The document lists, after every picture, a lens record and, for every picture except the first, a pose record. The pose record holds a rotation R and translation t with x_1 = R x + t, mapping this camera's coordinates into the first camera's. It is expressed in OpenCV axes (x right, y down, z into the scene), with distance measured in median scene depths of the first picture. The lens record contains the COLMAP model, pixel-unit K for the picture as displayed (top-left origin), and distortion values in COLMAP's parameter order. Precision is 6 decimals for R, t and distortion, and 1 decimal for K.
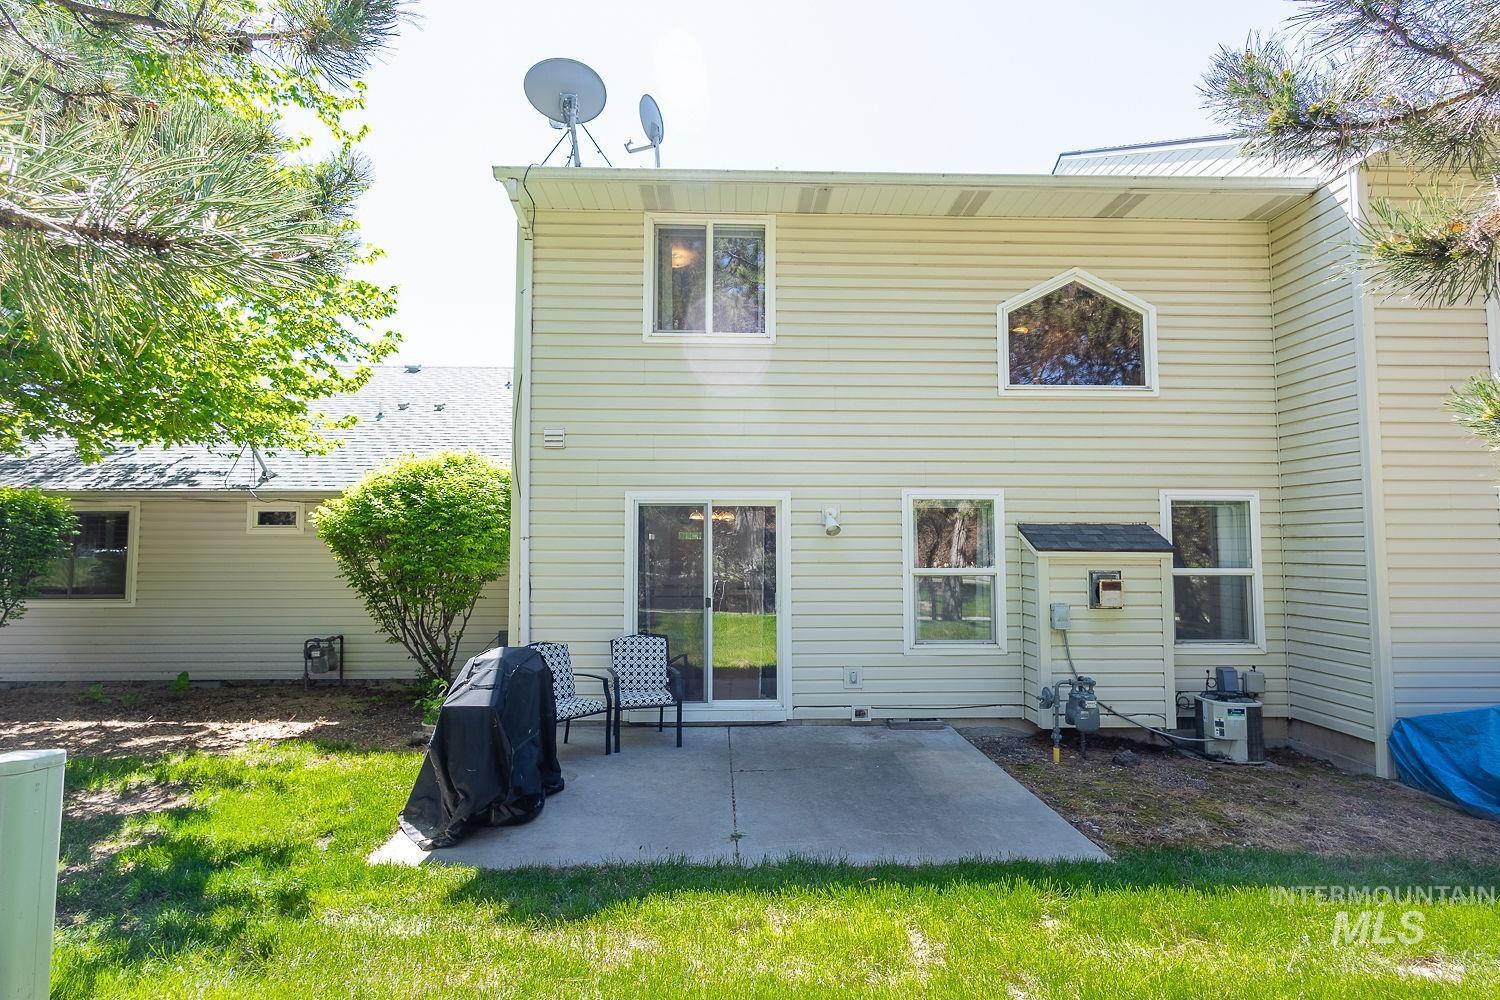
lens RADIAL K [[700.8, 0, 745.6], [0, 700.8, 498.0], [0, 0, 1]] dist [0.002679, -0.000536]
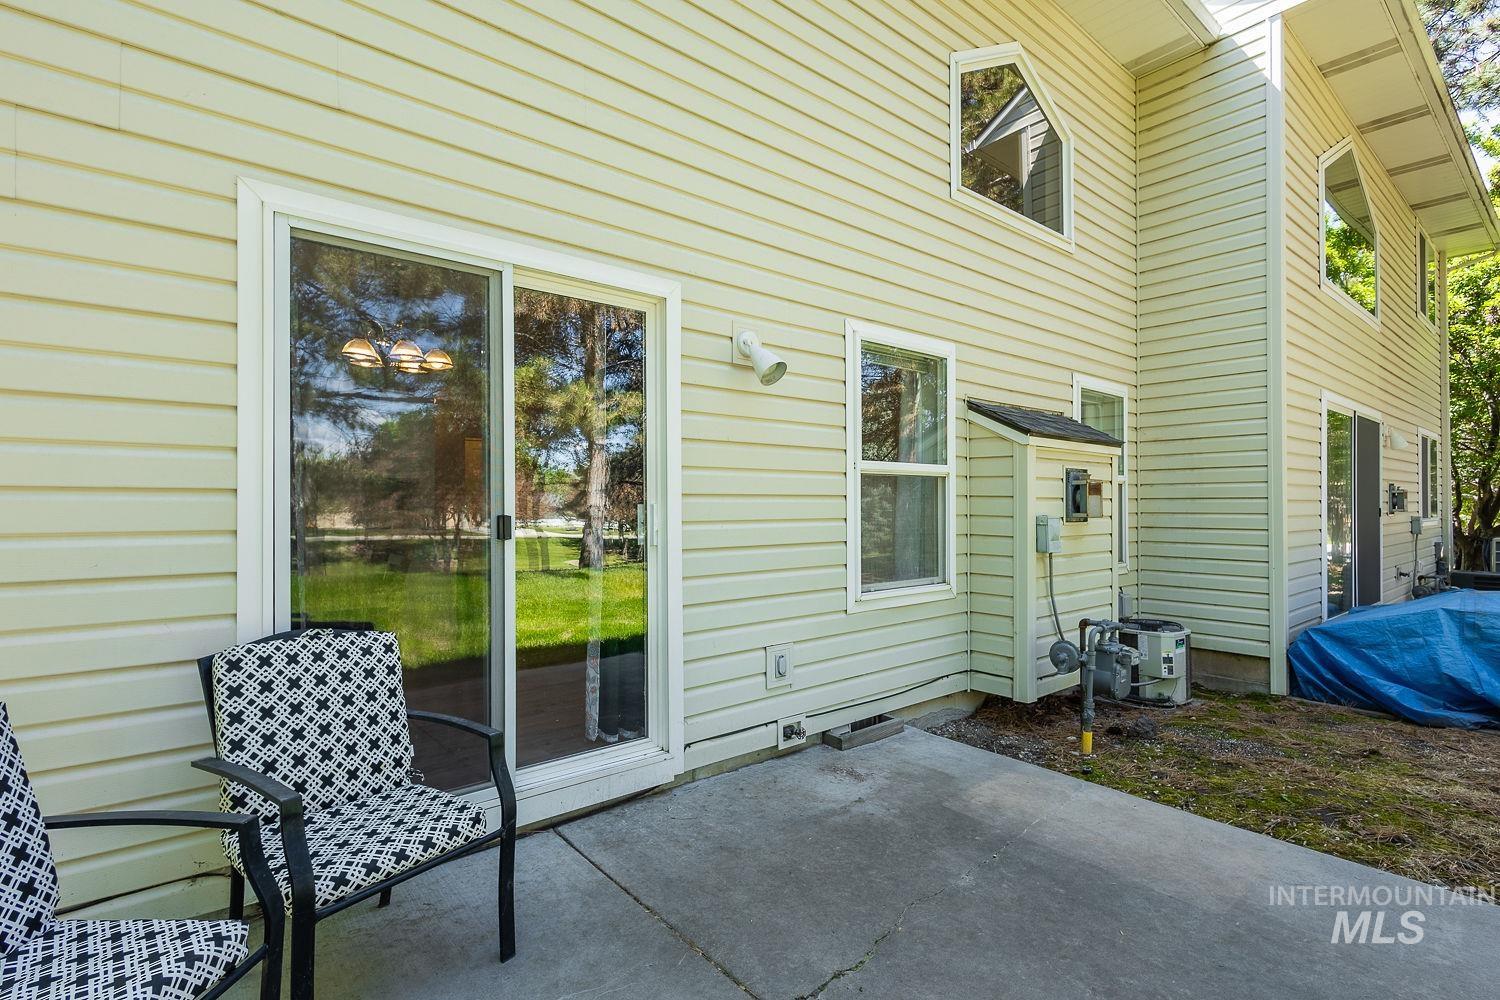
lens RADIAL K [[699.2, 0, 736.1], [0, 699.2, 498.4], [0, 0, 1]] dist [0.002227, 0.000004]
pose [[0.796081, 0.003991, 0.605177, -0.188055], [-0.039263, 0.998212, 0.045066, 0.112033], [-0.603915, -0.059638, 0.794815, 0.624972]]
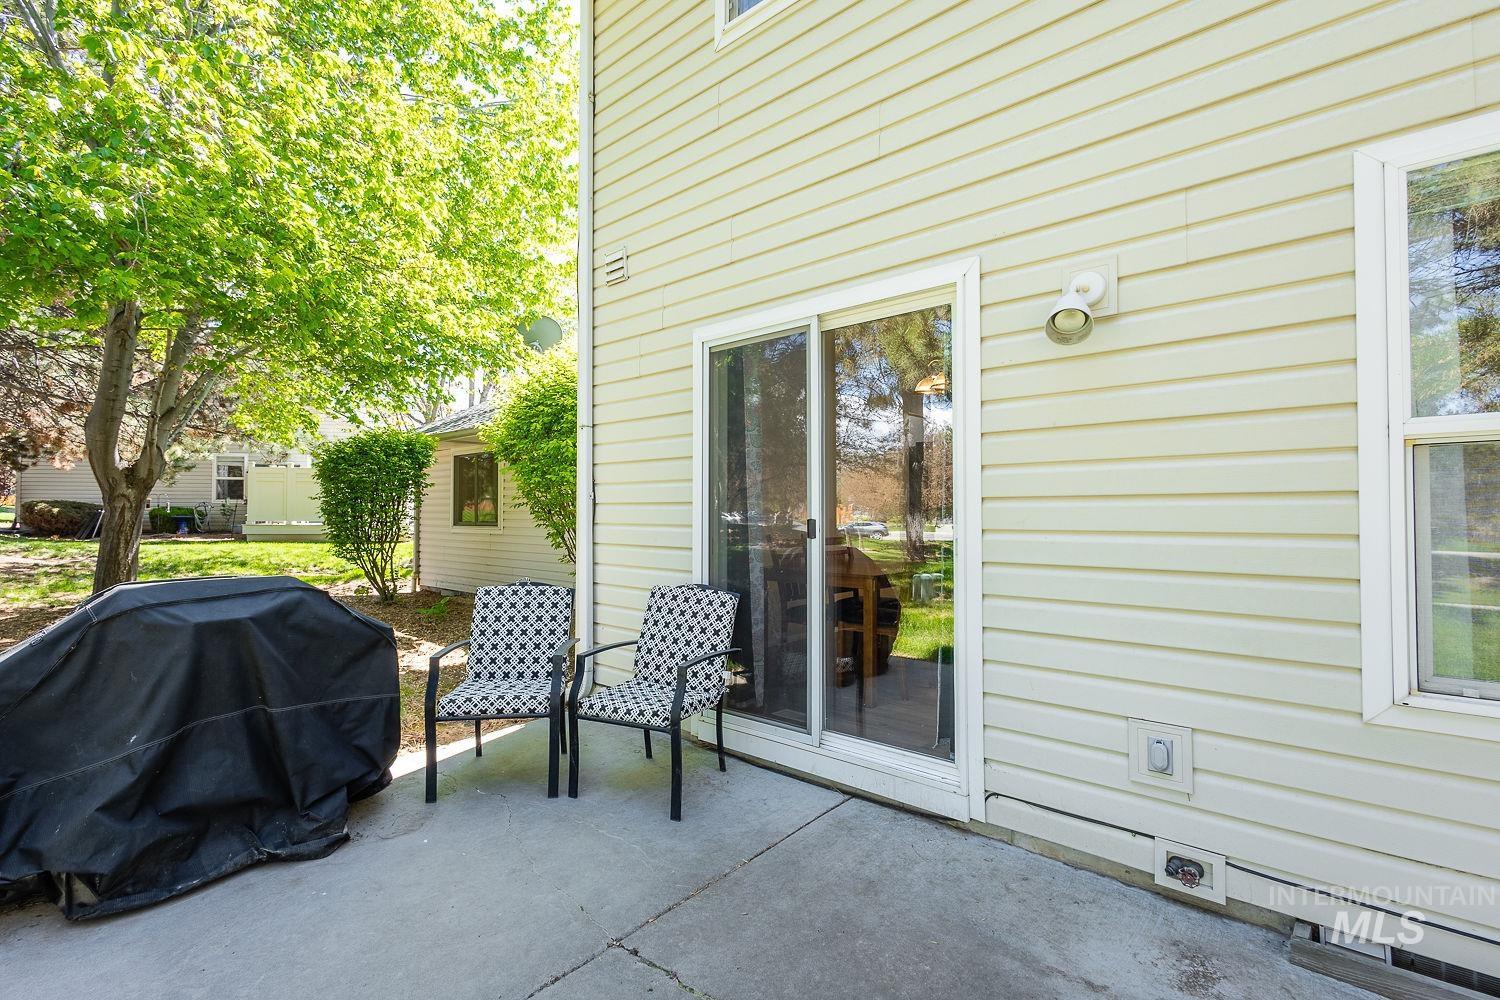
lens RADIAL K [[678.3, 0, 754.8], [0, 678.3, 490.8], [0, 0, 1]] dist [0.003510, 0.000201]
pose [[0.735254, -0.022487, -0.677419, 0.238430], [0.050109, 0.998518, 0.021241, 0.112549], [0.675937, -0.049562, 0.735291, 0.640581]]
